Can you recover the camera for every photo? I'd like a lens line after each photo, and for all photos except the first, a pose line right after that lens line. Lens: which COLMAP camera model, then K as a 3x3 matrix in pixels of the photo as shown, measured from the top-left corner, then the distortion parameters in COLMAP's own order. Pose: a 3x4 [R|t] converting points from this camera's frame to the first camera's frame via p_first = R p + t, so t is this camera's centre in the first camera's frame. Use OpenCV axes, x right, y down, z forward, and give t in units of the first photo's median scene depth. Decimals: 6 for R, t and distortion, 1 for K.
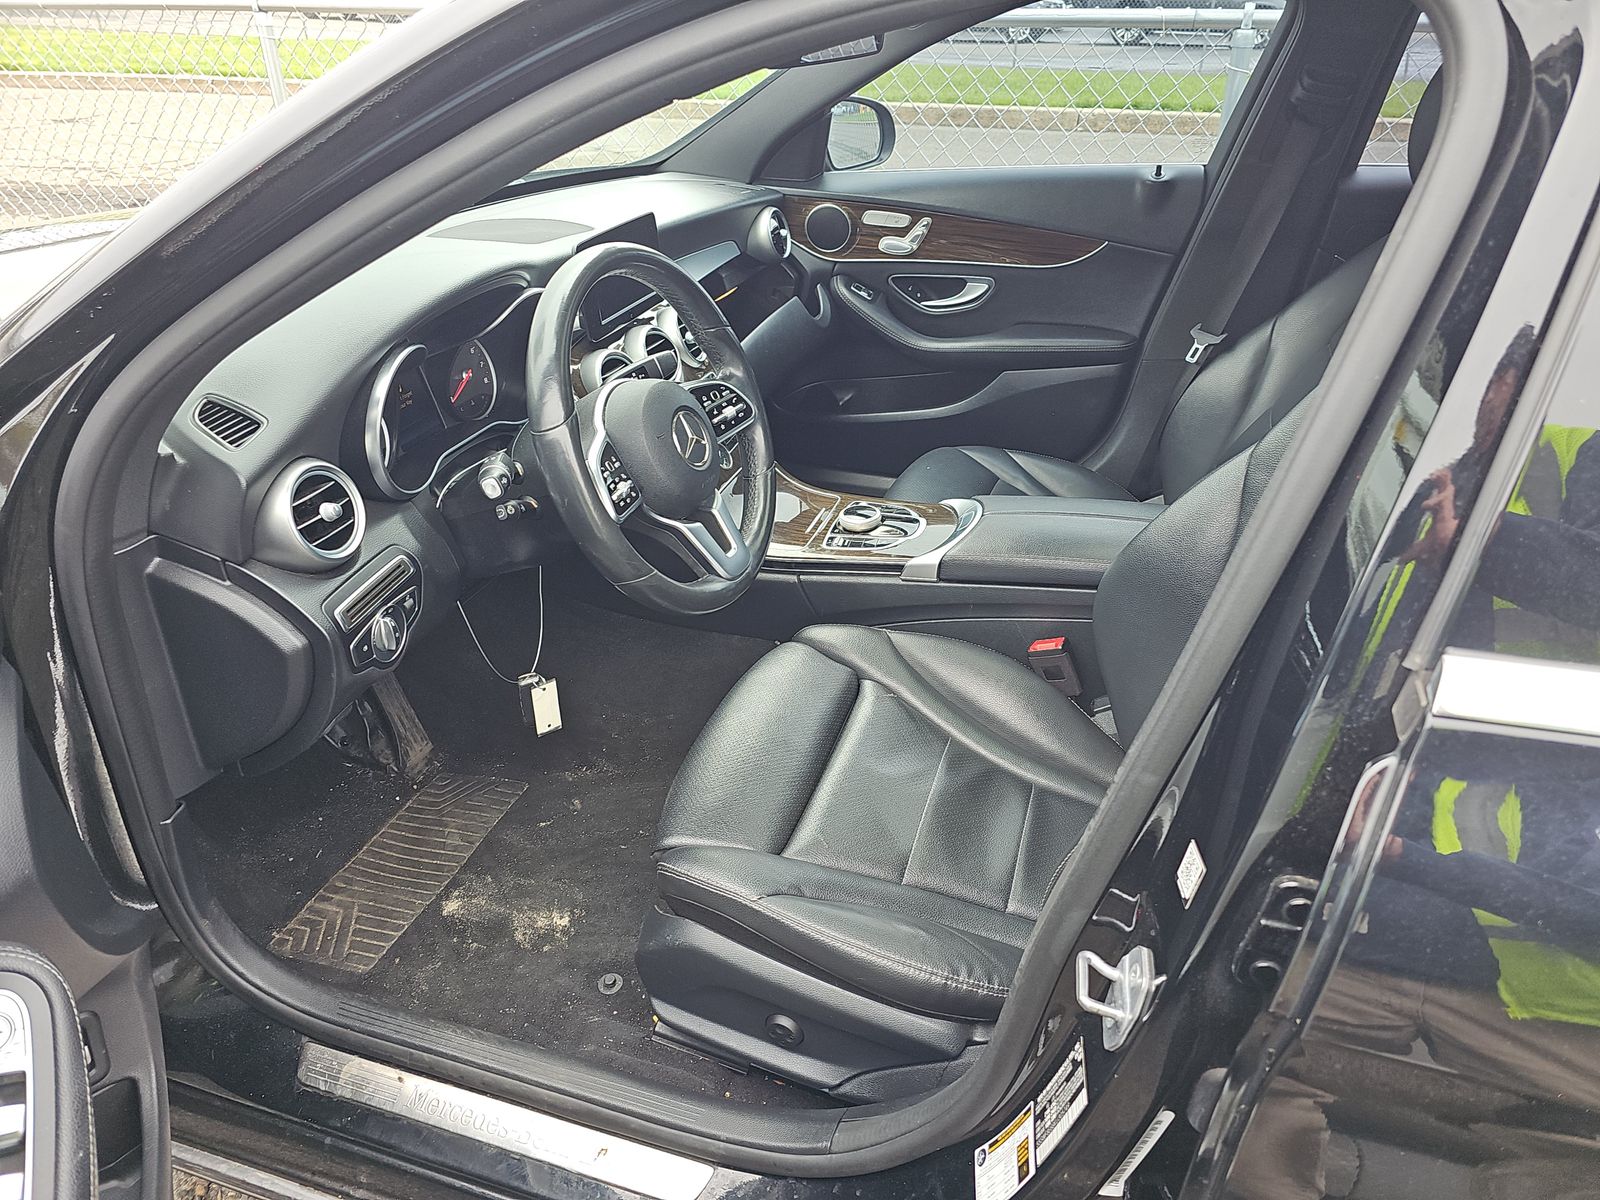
lens RADIAL K [[1055.9, 0, 802.5], [0, 1055.9, 592.7], [0, 0, 1]] dist [0.012224, -0.014535]
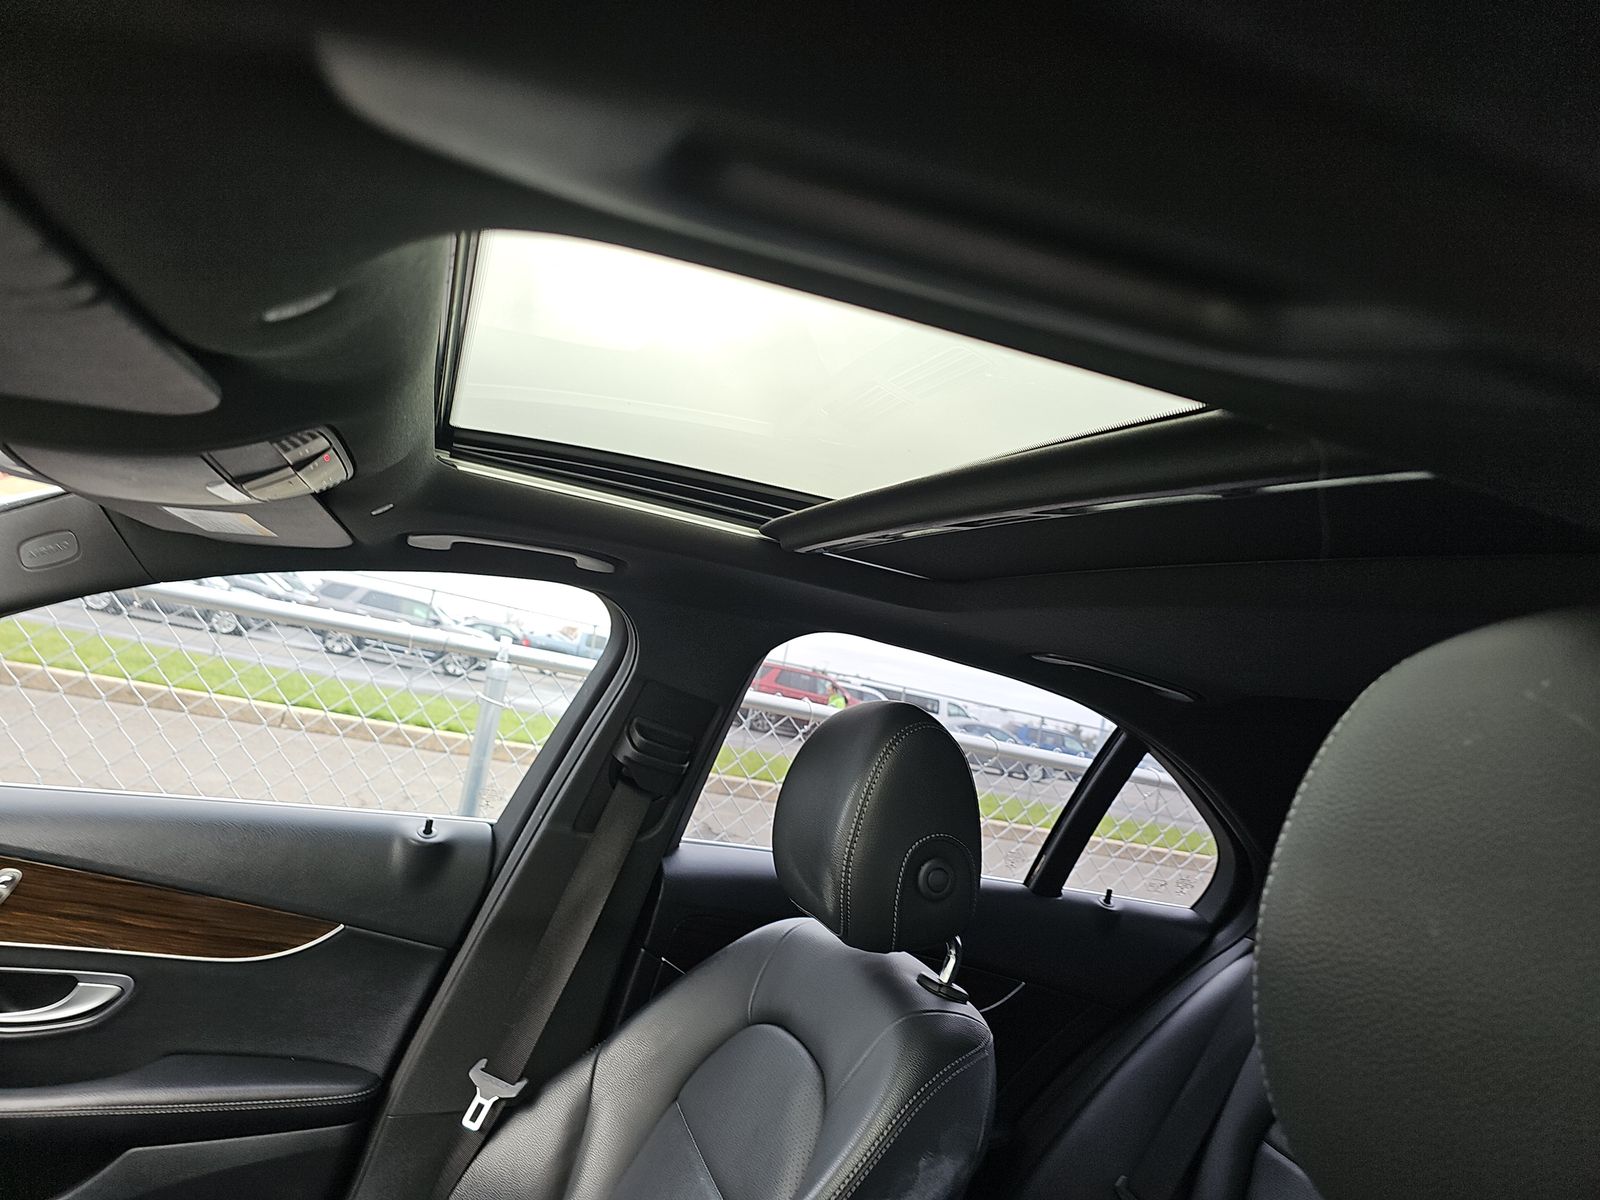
lens RADIAL K [[1055.9, 0, 797.6], [0, 1055.9, 587.5], [0, 0, 1]] dist [0.012224, -0.014535]
pose [[0.766358, 0.207303, 0.608047, 0.069220], [0.144149, 0.866877, -0.477226, -0.169416], [-0.626032, 0.453376, 0.634456, 0.339589]]
